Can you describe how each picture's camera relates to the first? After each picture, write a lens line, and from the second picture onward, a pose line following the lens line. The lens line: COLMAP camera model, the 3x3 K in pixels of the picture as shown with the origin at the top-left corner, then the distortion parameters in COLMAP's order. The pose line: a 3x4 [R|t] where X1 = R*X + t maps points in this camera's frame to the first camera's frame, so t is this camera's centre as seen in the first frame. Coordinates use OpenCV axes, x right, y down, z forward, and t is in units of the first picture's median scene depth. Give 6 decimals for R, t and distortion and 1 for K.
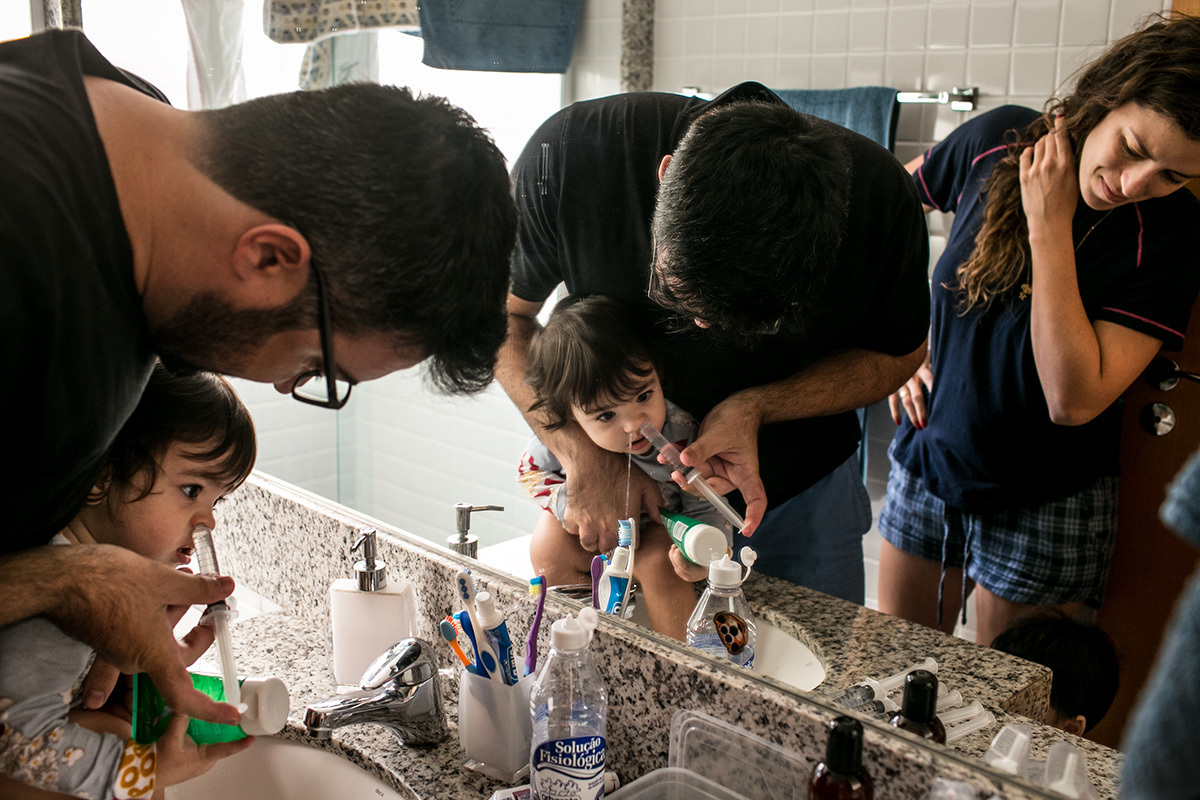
lens RADIAL K [[1159.7, 0, 600.0], [0, 1159.7, 400.0], [0, 0, 1]] dist [-0.098103, 0.136862]
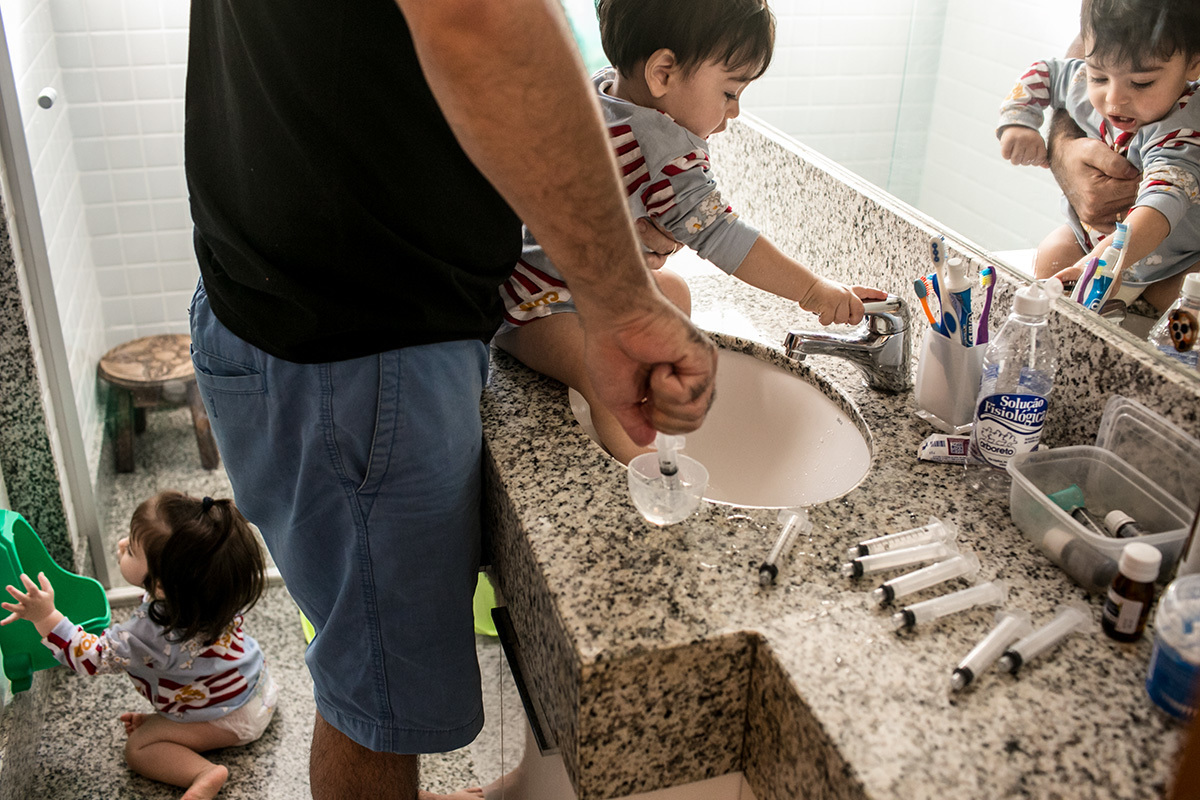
lens RADIAL K [[1159.7, 0, 600.0], [0, 1159.7, 400.0], [0, 0, 1]] dist [-0.098103, 0.136862]
pose [[0.869674, 0.216877, -0.443432, 0.118597], [-0.106464, 0.959581, 0.260518, 0.048708], [0.482009, -0.179356, 0.857612, -0.120581]]
